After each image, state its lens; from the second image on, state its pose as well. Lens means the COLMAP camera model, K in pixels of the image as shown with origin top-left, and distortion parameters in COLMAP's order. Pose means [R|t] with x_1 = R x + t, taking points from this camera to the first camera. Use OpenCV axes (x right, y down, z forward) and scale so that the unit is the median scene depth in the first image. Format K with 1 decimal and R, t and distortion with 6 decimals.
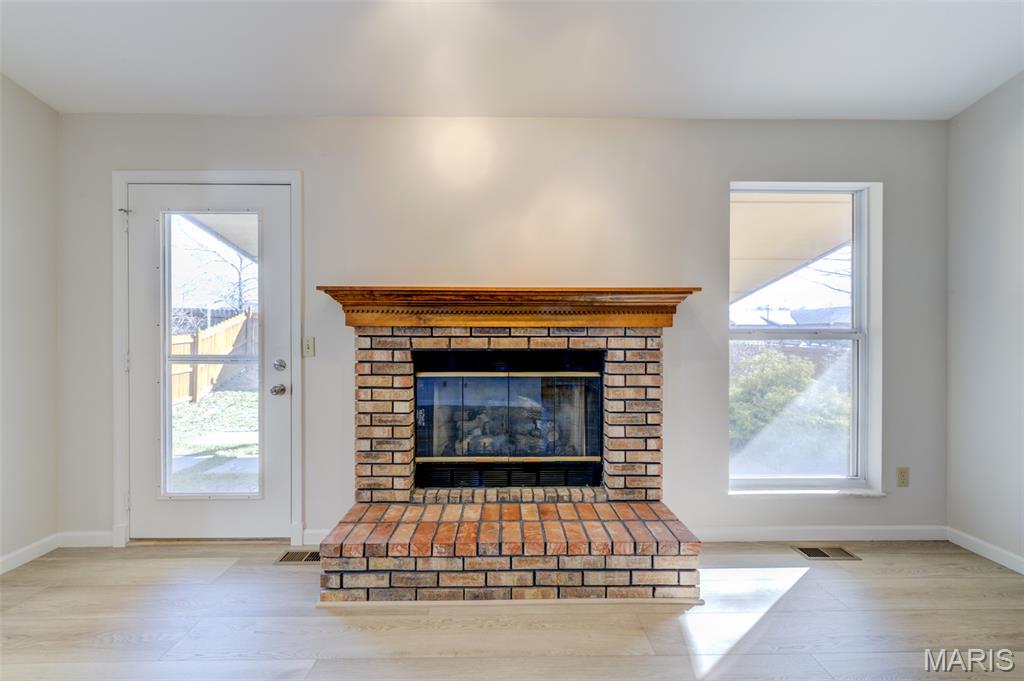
lens RADIAL K [[398.1, 0, 517.3], [0, 398.1, 340.3], [0, 0, 1]] dist [0.008251, -0.003370]
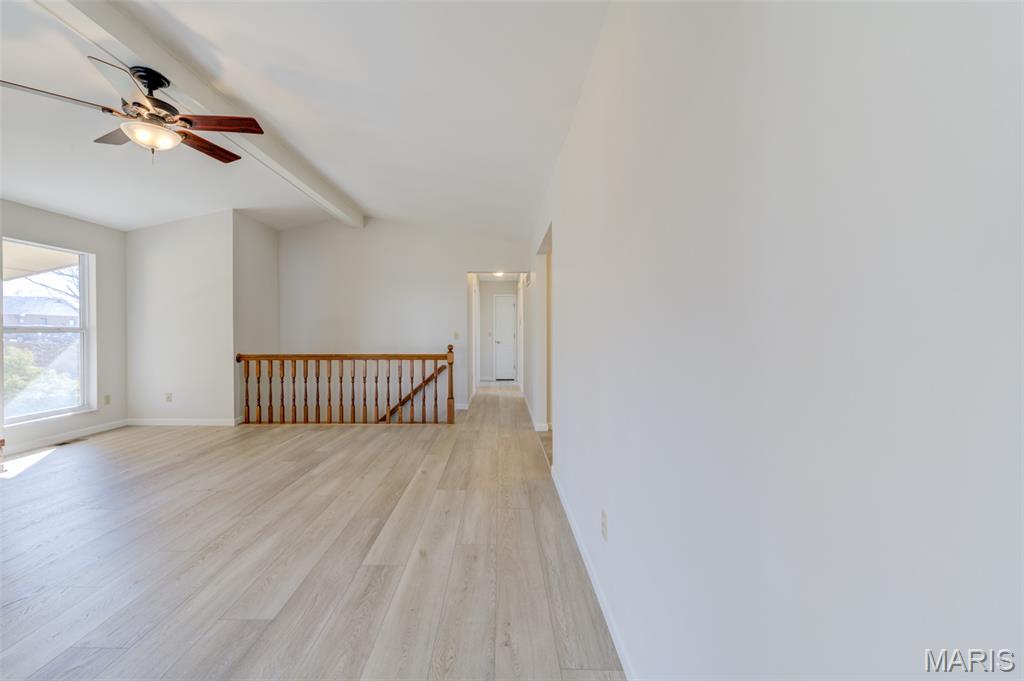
lens RADIAL K [[398.1, 0, 487.7], [0, 398.1, 334.4], [0, 0, 1]] dist [0.008251, -0.003370]
pose [[0.039394, -0.007128, 0.999198, -1.019464], [0.006013, 0.999958, 0.006897, 0.003328], [-0.999206, 0.005736, 0.039435, -1.045669]]
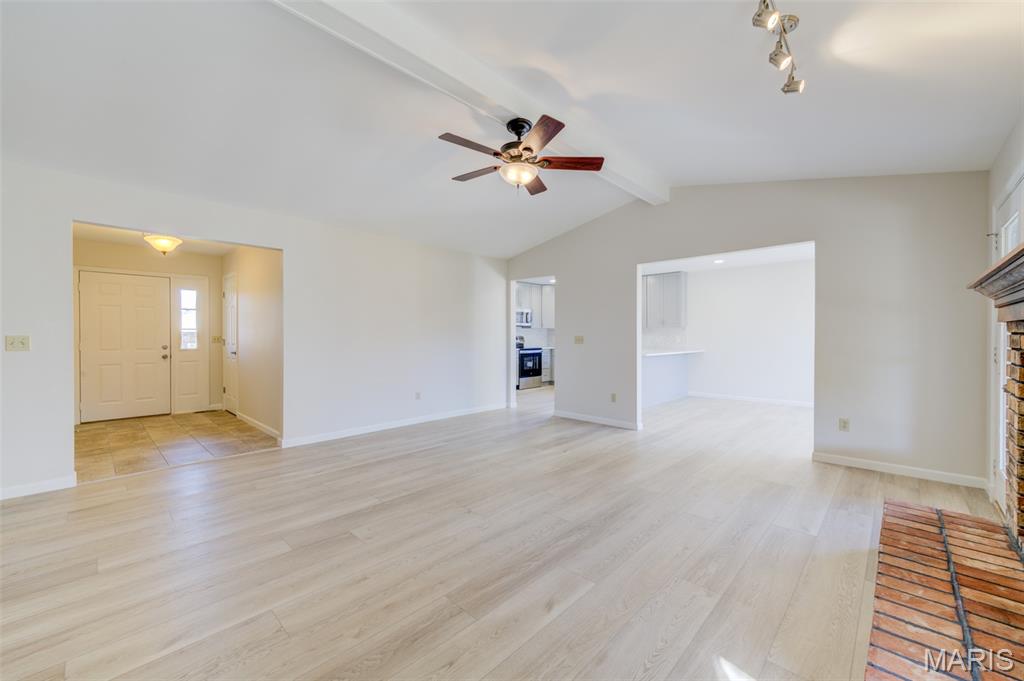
lens RADIAL K [[398.1, 0, 511.2], [0, 398.1, 338.1], [0, 0, 1]] dist [0.008251, -0.003370]
pose [[-0.711001, 0.001216, -0.703190, 0.932946], [-0.005934, 0.999953, 0.007729, -0.003954], [0.703166, 0.009669, -0.710960, 0.787980]]
